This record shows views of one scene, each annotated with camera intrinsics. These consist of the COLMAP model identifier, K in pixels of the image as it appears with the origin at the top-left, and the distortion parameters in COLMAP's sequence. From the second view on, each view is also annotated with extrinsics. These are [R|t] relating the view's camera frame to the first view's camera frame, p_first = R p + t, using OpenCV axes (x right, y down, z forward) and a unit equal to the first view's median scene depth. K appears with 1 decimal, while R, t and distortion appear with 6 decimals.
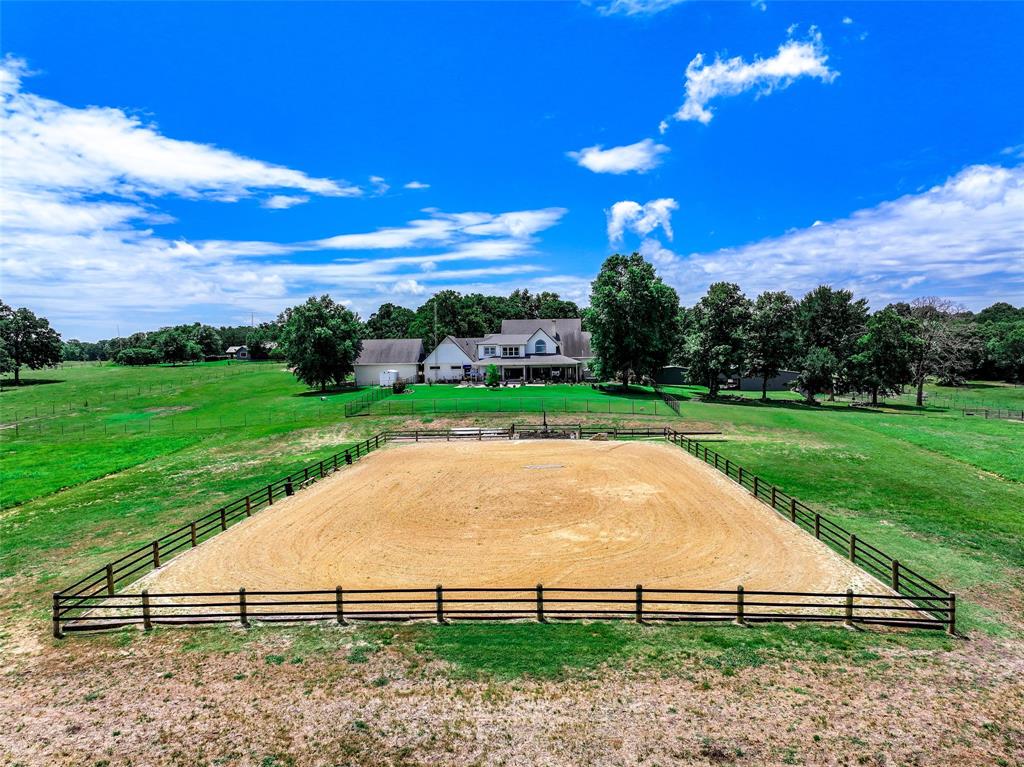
lens RADIAL K [[717.2, 0, 513.6], [0, 717.2, 383.1], [0, 0, 1]] dist [-0.000802, -0.001161]
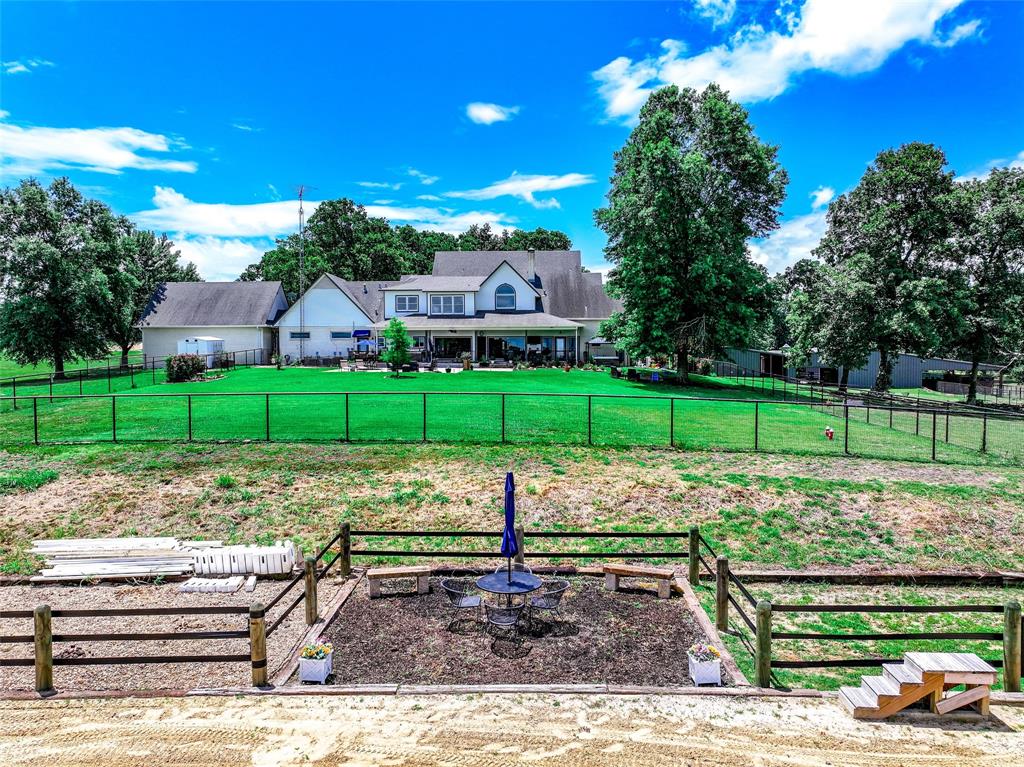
lens RADIAL K [[717.2, 0, 511.8], [0, 717.2, 384.0], [0, 0, 1]] dist [-0.000802, -0.001161]
pose [[0.999349, 0.009866, 0.034699, 0.024904], [-0.010061, 0.999935, 0.005428, 0.009505], [-0.034643, -0.005773, 0.999383, 0.482008]]
